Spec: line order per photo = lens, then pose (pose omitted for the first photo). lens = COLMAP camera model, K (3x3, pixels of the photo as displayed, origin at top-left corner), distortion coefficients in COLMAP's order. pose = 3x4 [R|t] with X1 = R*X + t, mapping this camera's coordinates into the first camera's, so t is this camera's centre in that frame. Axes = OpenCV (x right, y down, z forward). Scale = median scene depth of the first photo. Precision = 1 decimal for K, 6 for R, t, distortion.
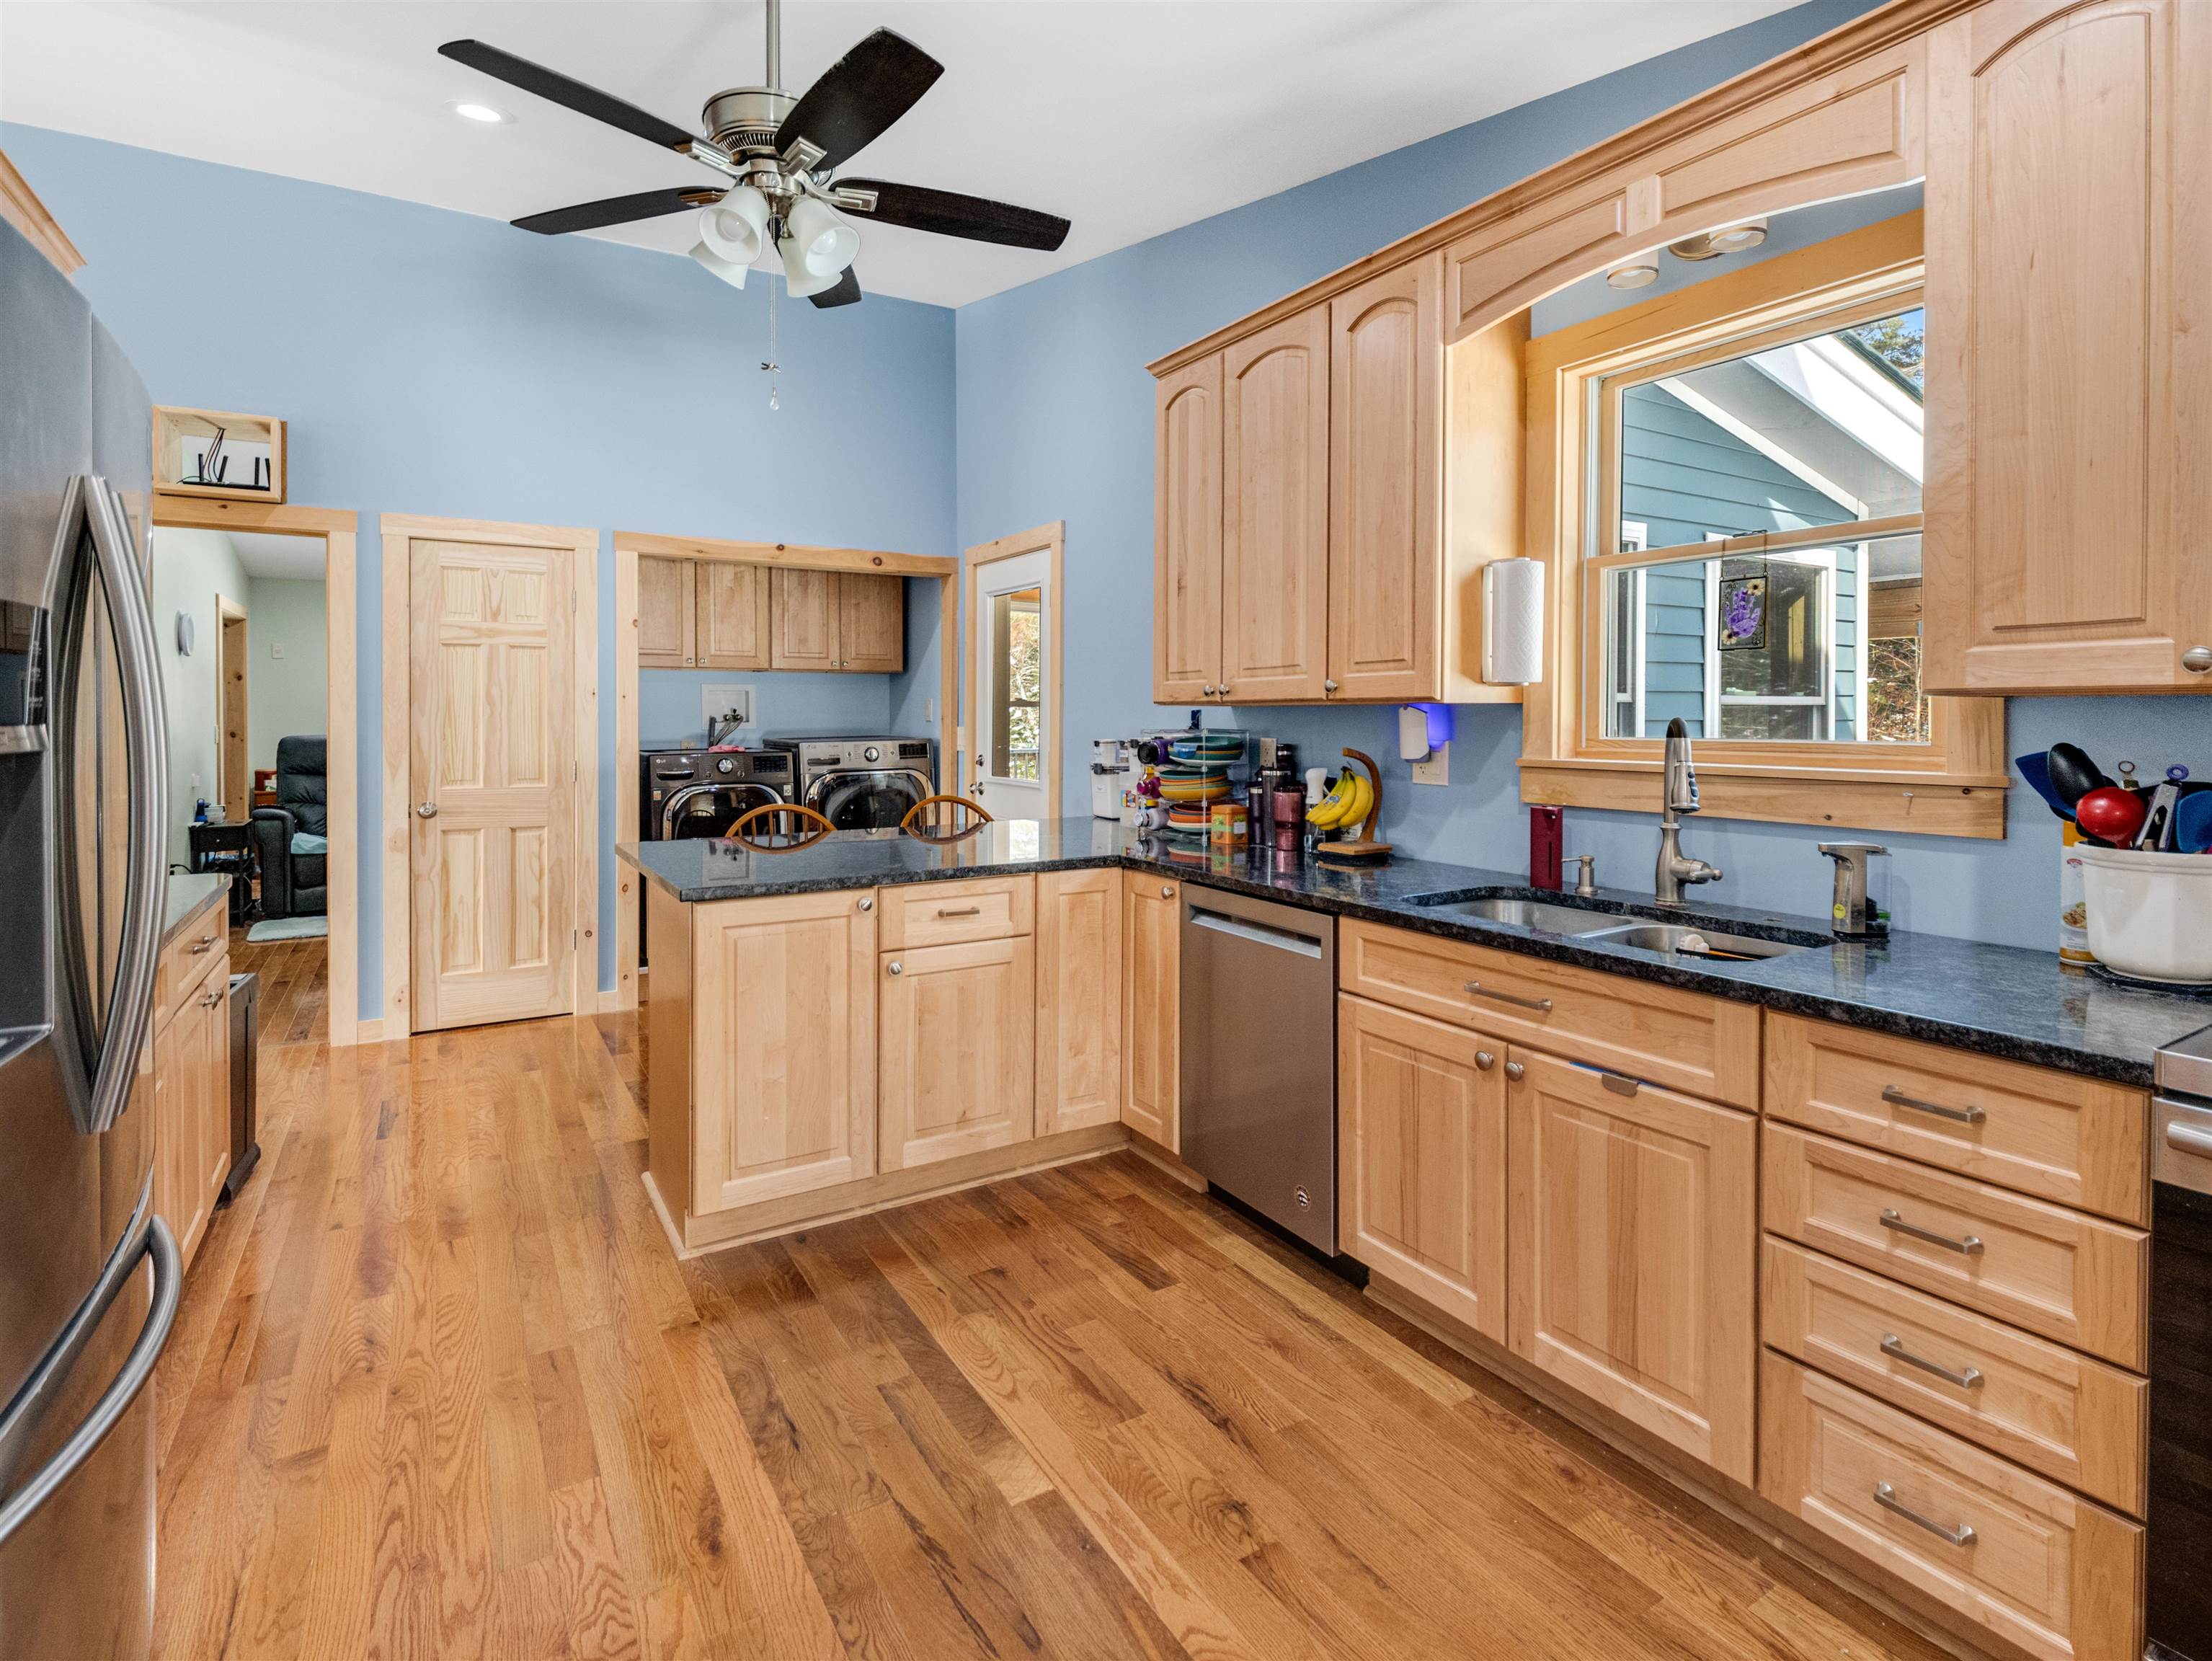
lens RADIAL K [[1107.6, 0, 1106.1], [0, 1107.6, 731.3], [0, 0, 1]] dist [0.000390, -0.009768]
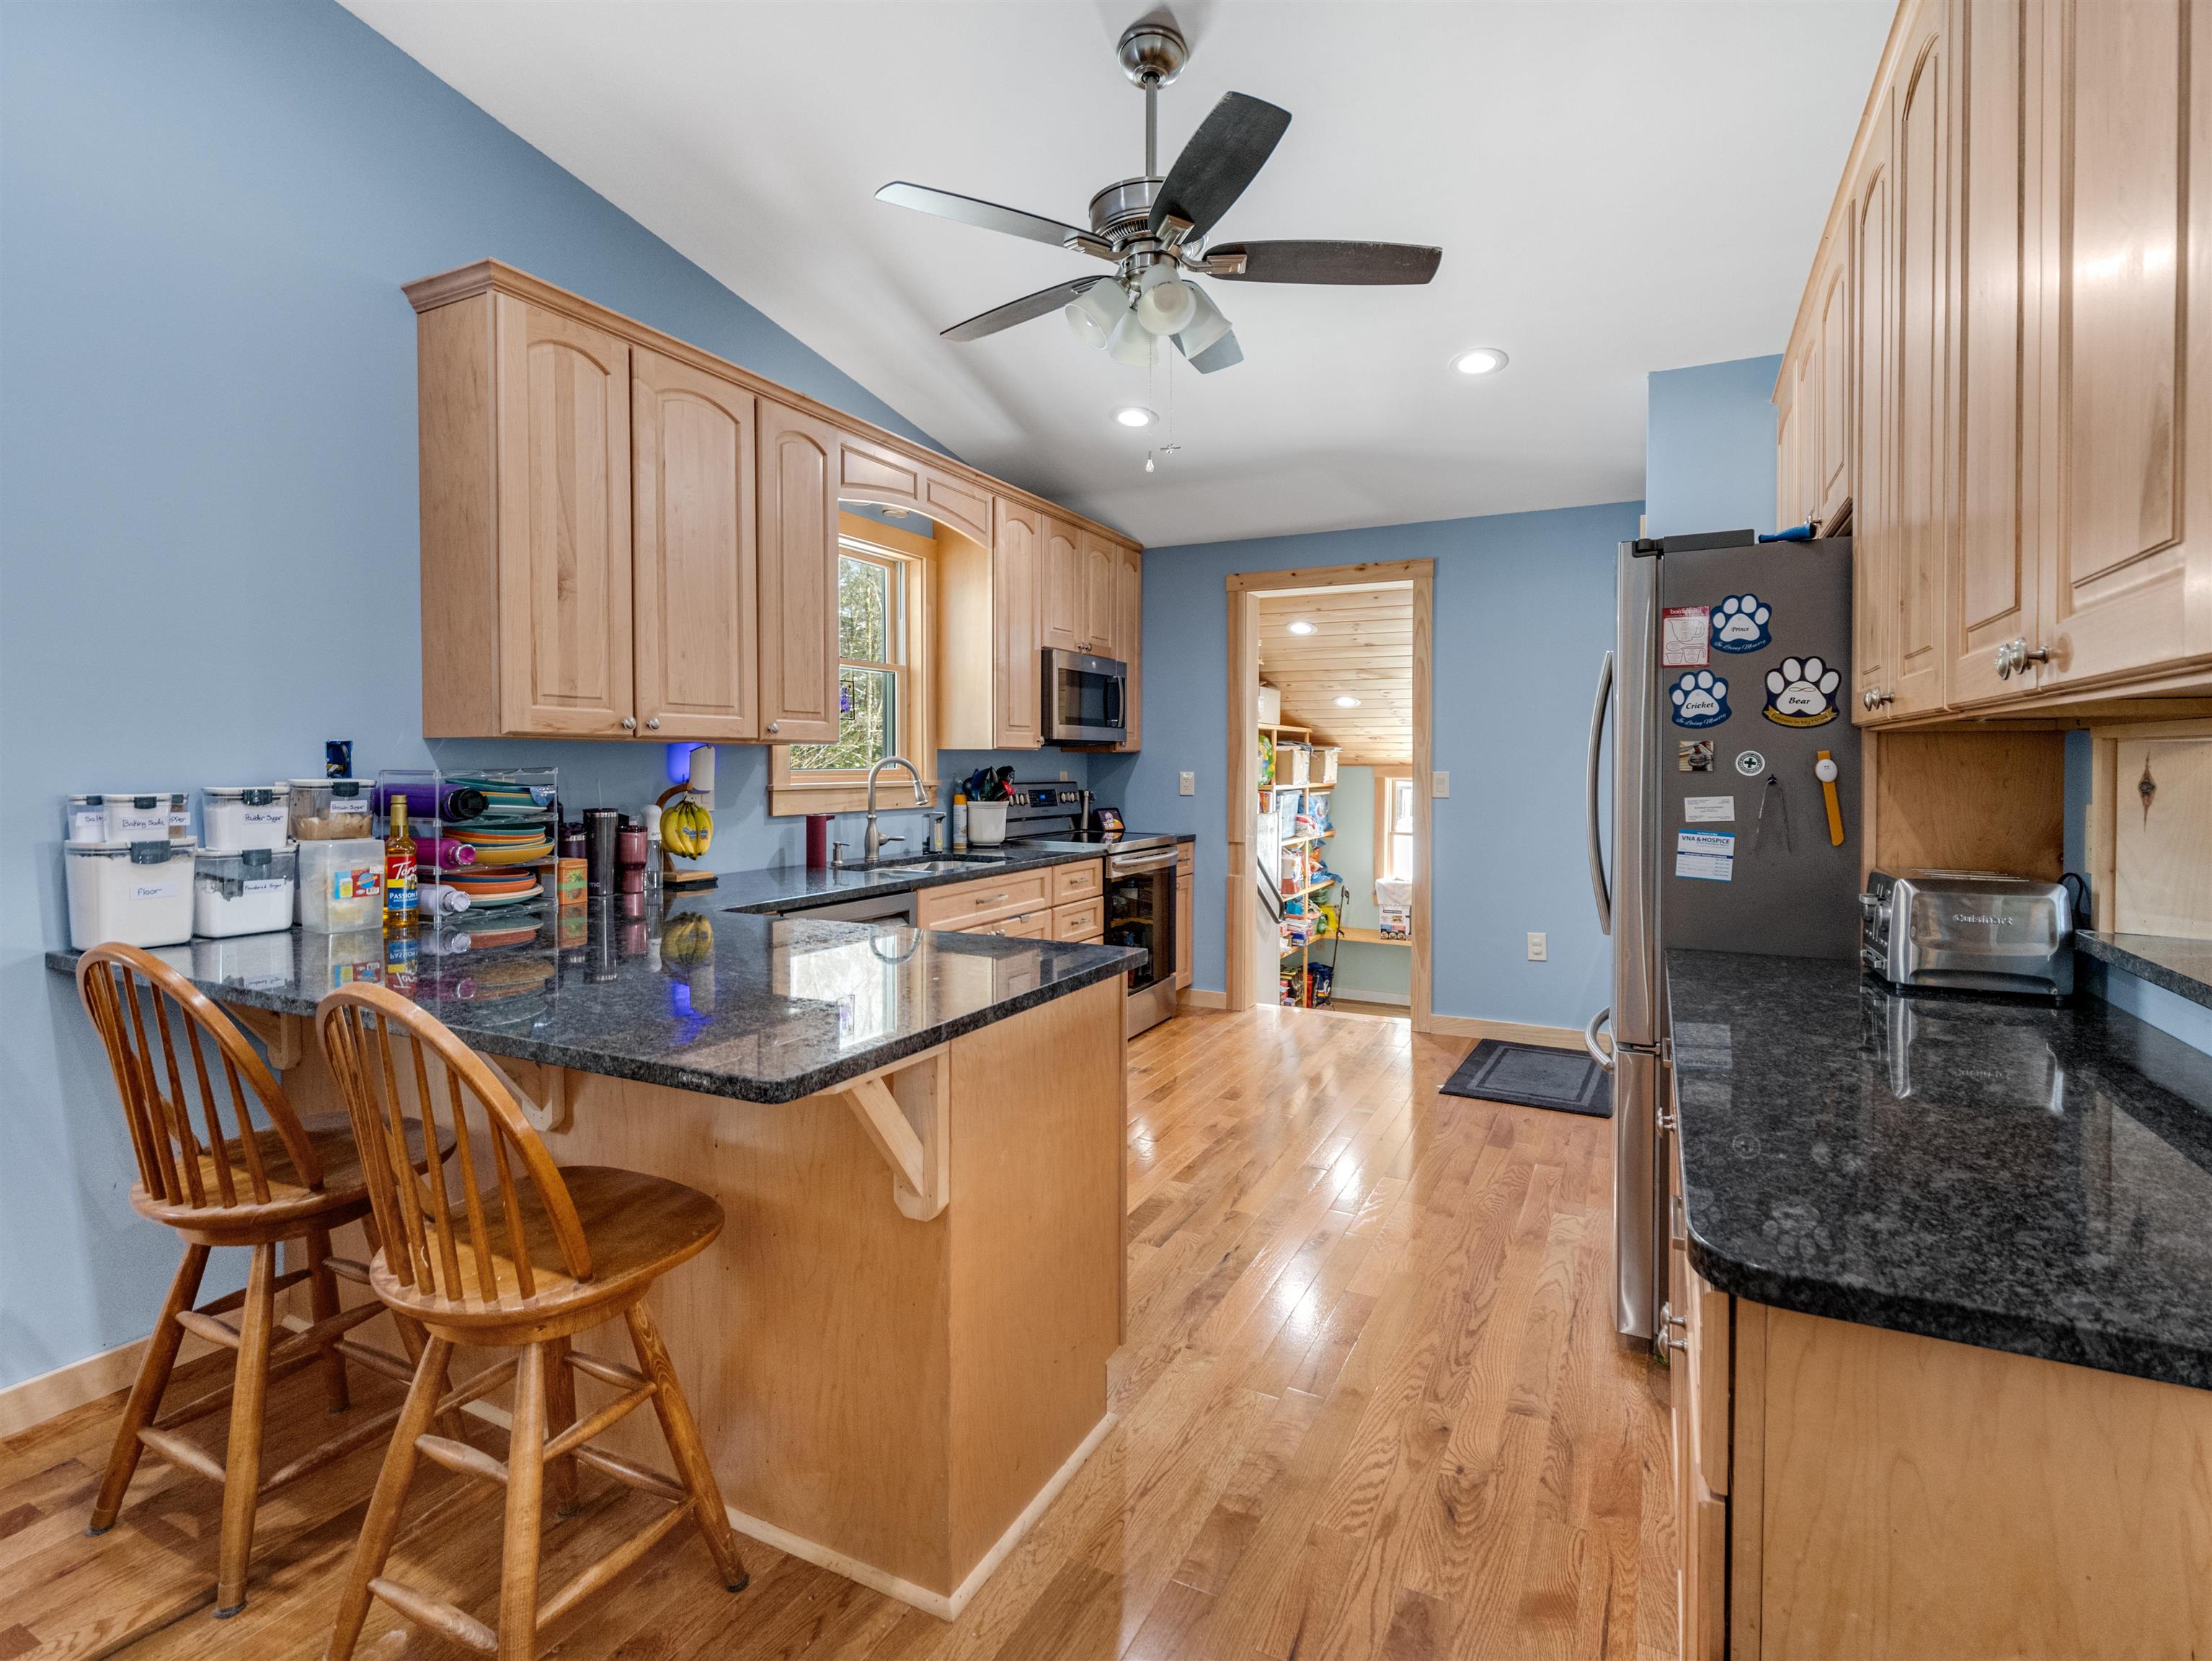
lens RADIAL K [[1102.8, 0, 1103.6], [0, 1102.8, 784.9], [0, 0, 1]] dist [0.001141, -0.009409]
pose [[-0.531266, -0.017662, 0.847021, -1.078884], [0.010149, 0.999578, 0.027208, -0.009631], [-0.847144, 0.023051, -0.530863, 1.457363]]
